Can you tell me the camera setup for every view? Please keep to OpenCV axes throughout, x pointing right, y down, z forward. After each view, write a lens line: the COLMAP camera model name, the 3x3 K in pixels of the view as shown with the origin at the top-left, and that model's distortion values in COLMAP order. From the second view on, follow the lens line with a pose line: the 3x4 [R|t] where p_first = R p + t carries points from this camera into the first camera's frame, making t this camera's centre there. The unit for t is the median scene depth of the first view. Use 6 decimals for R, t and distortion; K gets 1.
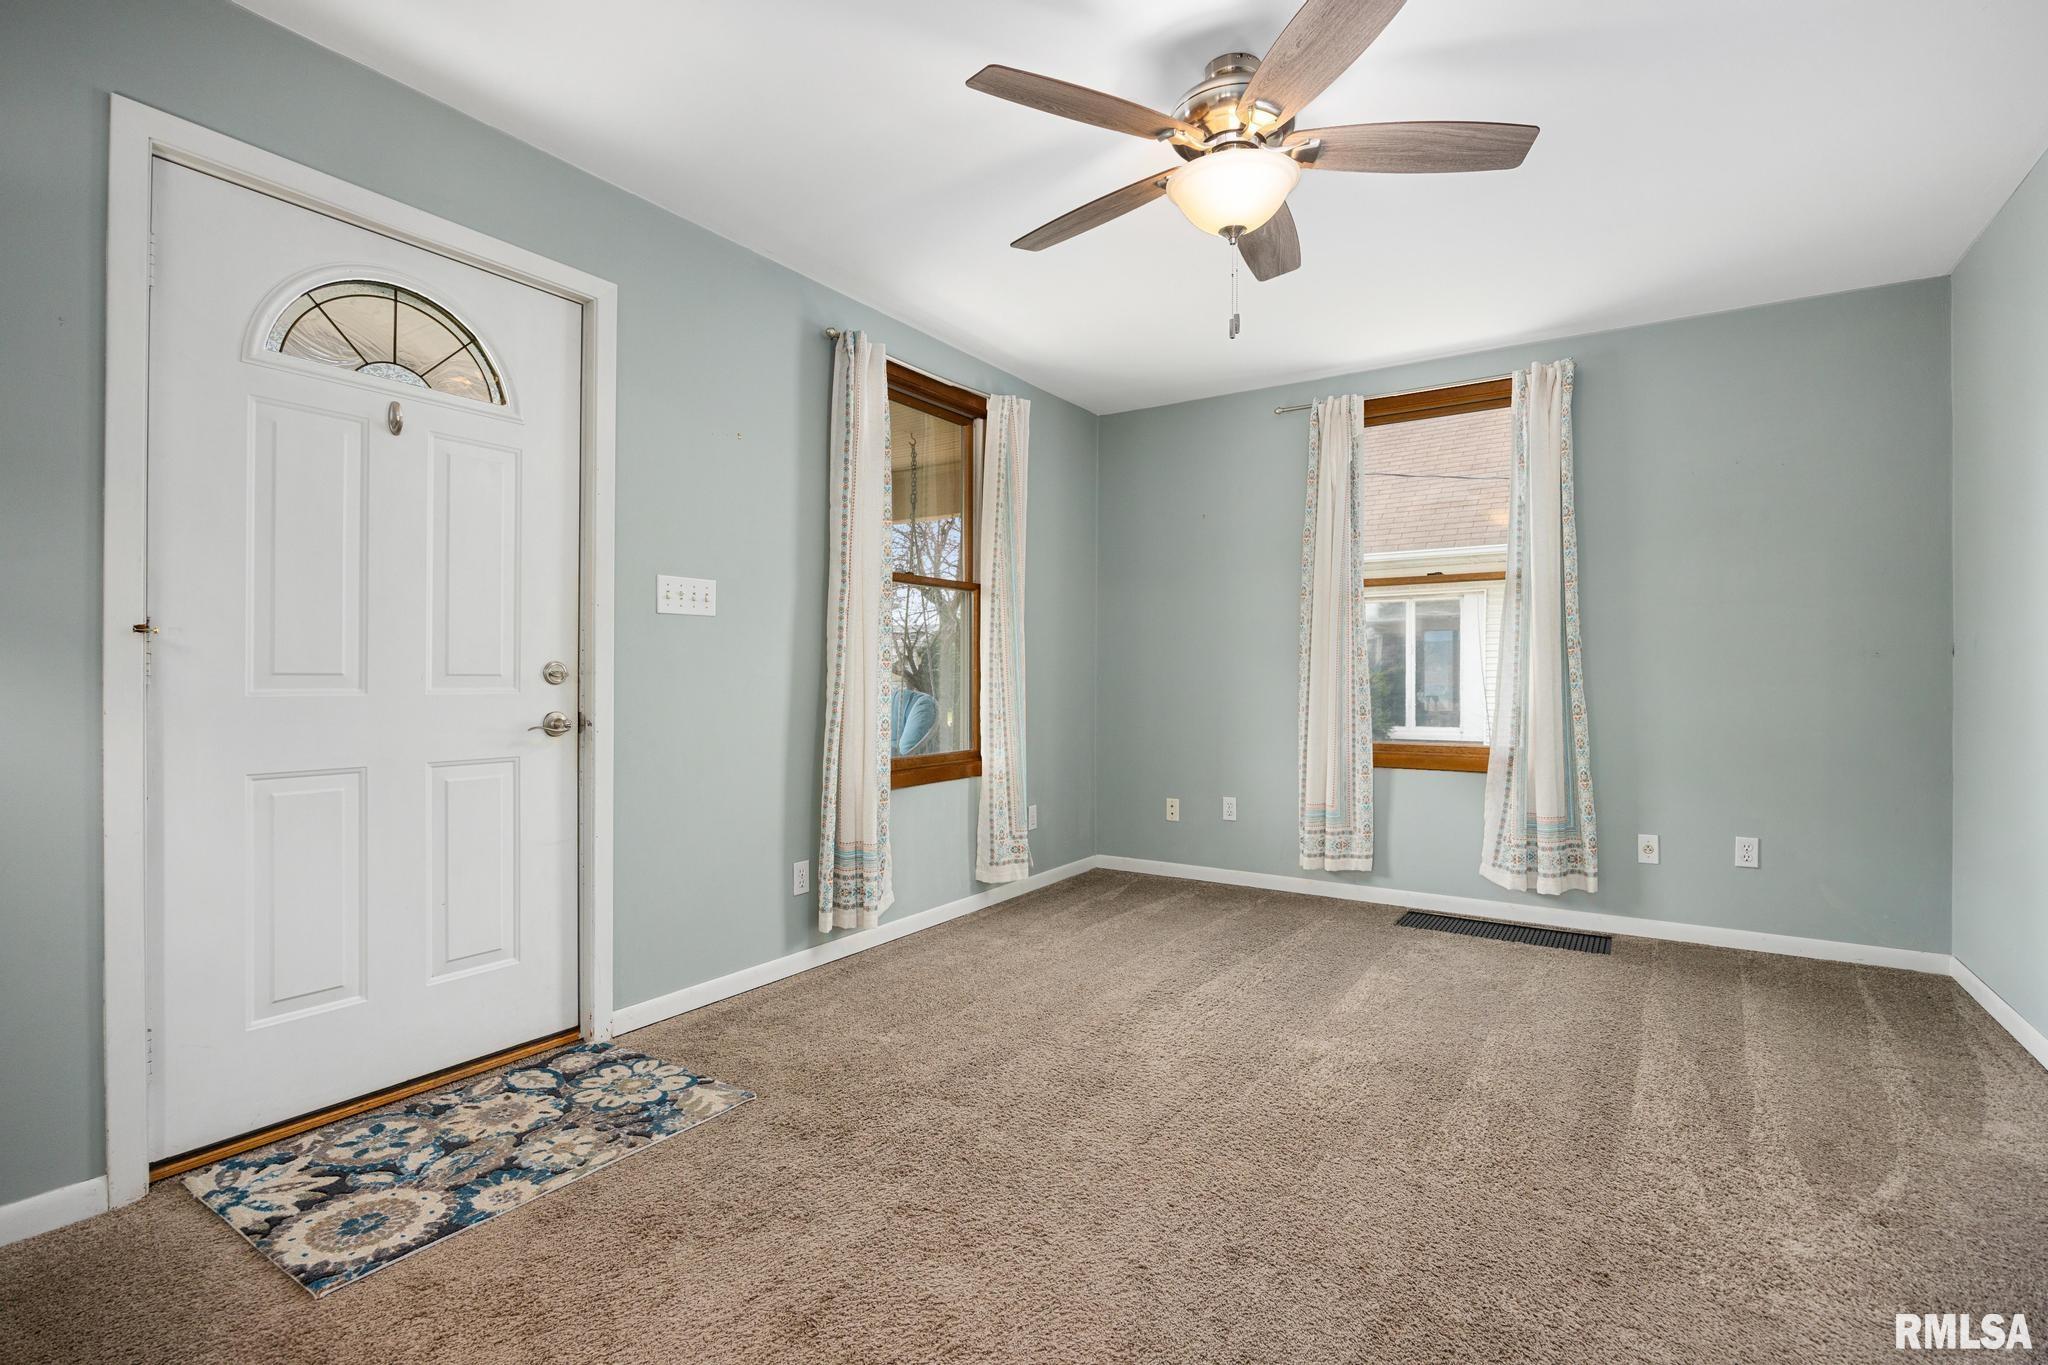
lens RADIAL K [[944.8, 0, 1043.7], [0, 944.8, 677.0], [0, 0, 1]] dist [-0.002267, -0.000381]
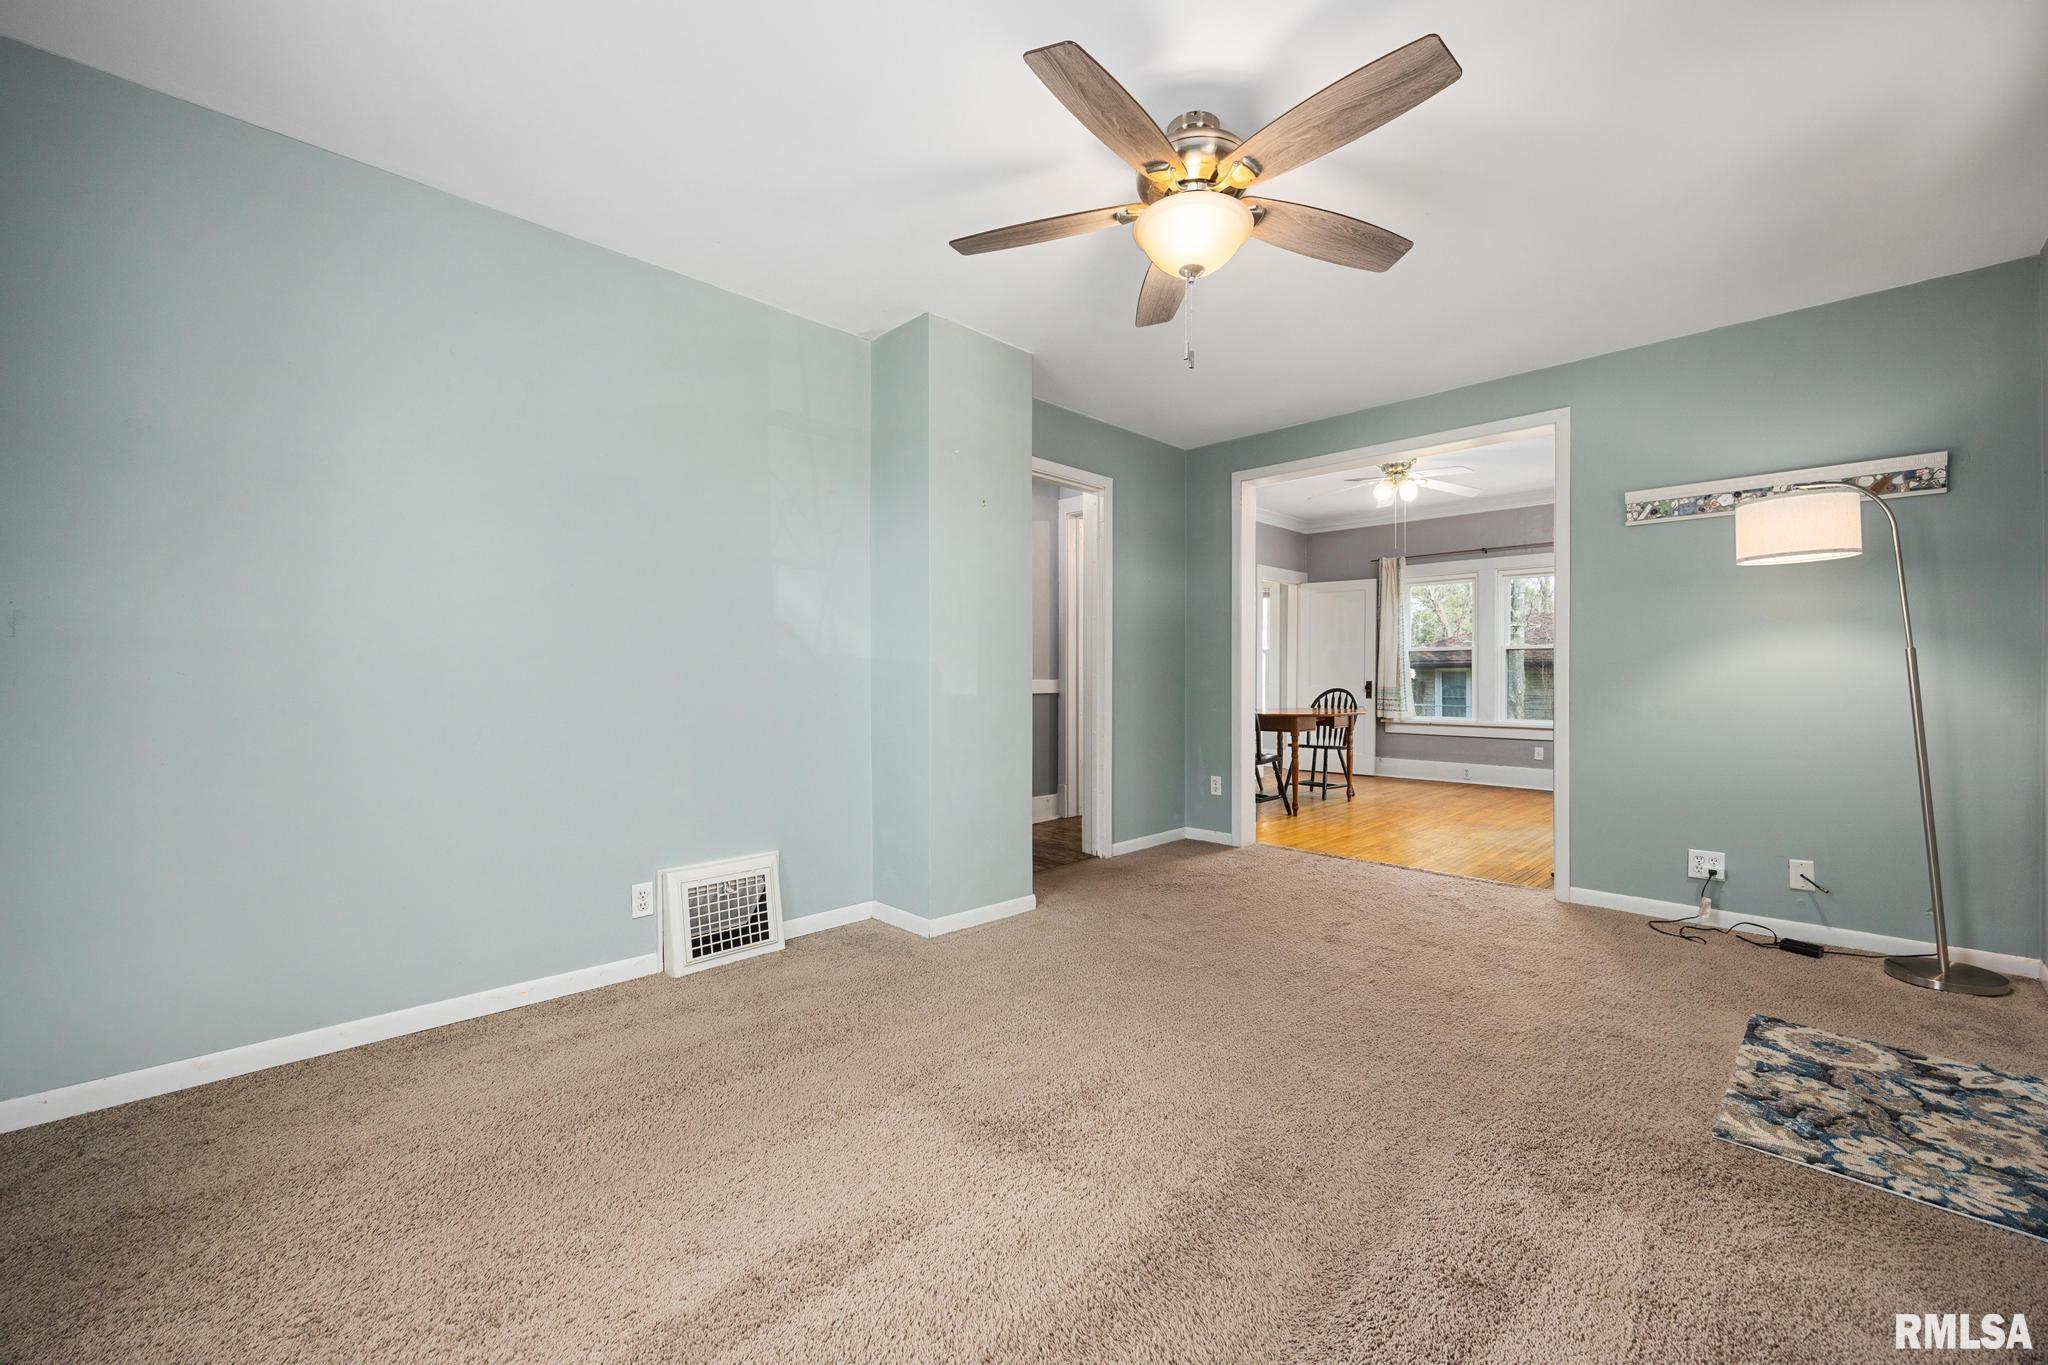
lens RADIAL K [[809.7, 0, 1029.1], [0, 809.7, 680.4], [0, 0, 1]] dist [0.000206, -0.000143]
pose [[-0.975759, -0.001682, 0.218840, 0.115371], [-0.000998, 0.999994, 0.003237, 0.002346], [-0.218844, 0.002941, -0.975755, 1.293261]]
